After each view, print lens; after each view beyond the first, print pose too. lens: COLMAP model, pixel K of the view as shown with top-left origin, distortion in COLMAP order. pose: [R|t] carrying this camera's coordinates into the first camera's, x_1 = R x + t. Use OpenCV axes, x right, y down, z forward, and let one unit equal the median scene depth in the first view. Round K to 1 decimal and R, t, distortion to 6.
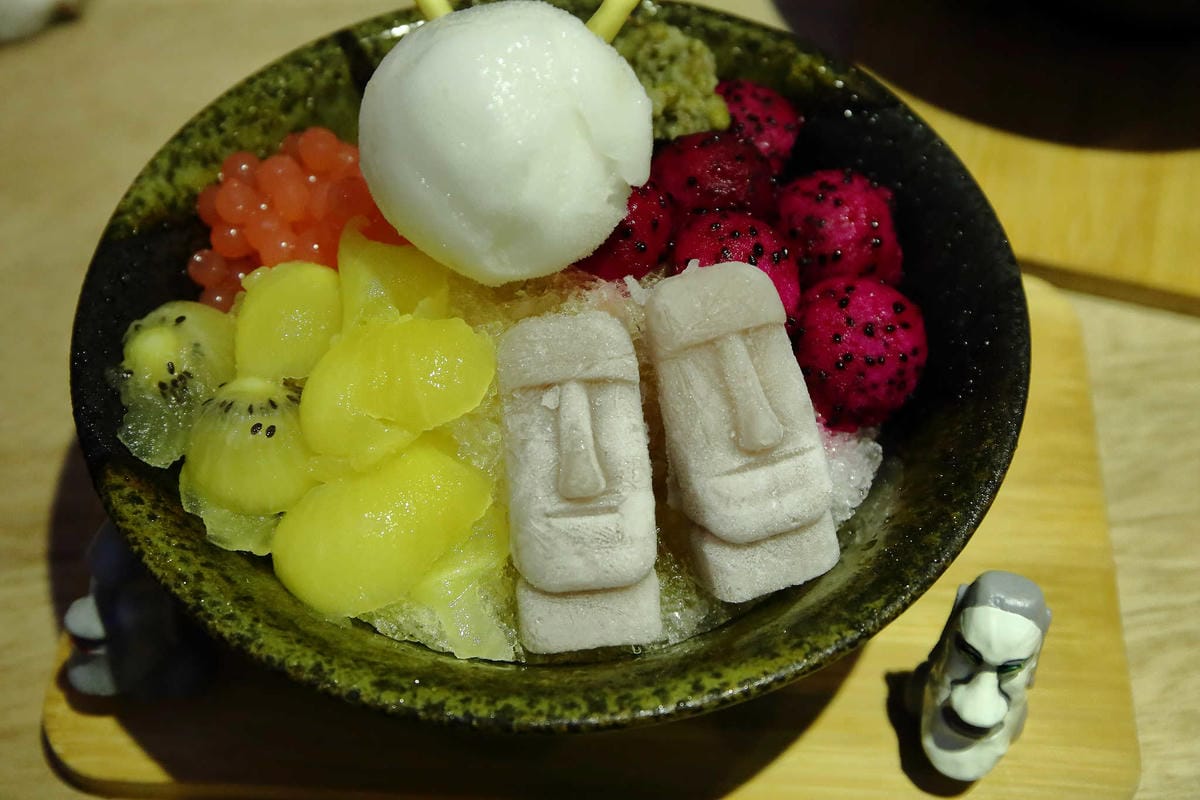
lens RADIAL K [[2022.7, 0, 588.9], [0, 2022.7, 402.4], [0, 0, 1]] dist [0.137325, 0.000000]
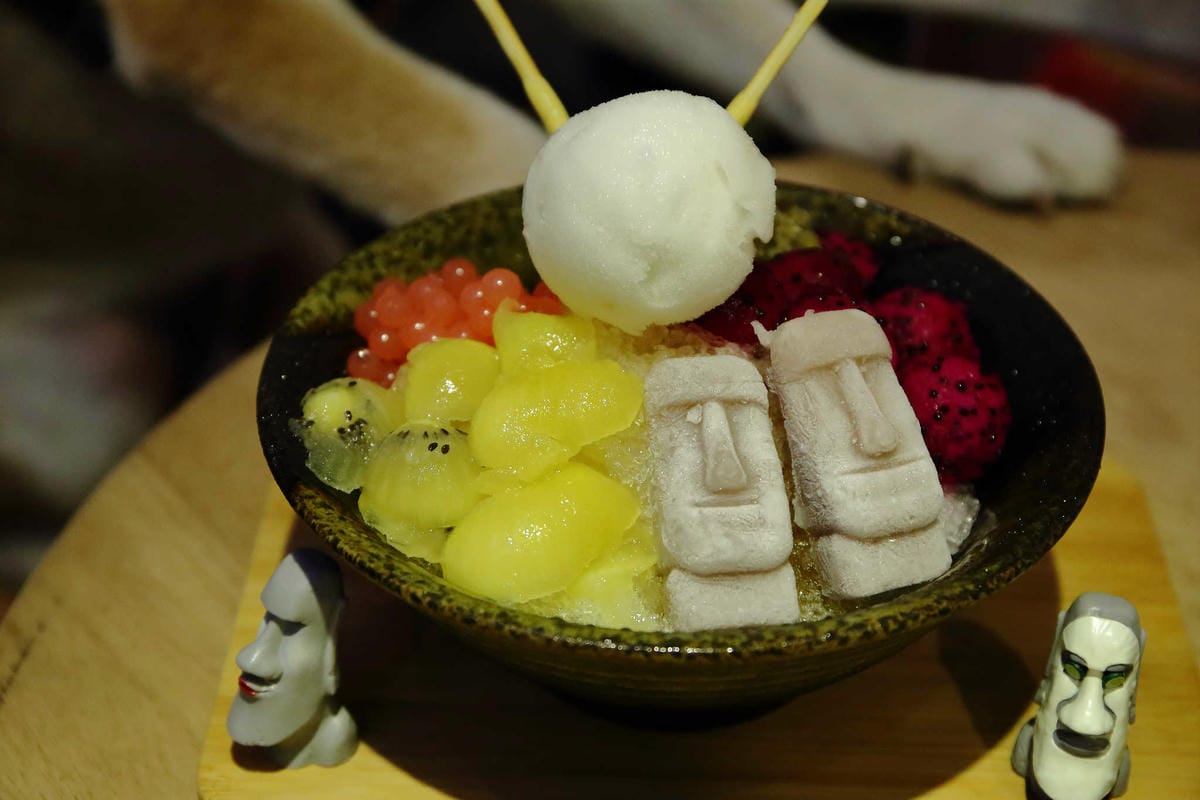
lens RADIAL K [[2478.7, 0, 601.1], [0, 2478.7, 396.0], [0, 0, 1]] dist [0.168285, 0.000000]
pose [[0.998523, -0.003591, 0.054212, -0.144776], [0.021807, 0.940404, -0.339360, 0.455615], [-0.049763, 0.340041, 0.939093, -0.311174]]
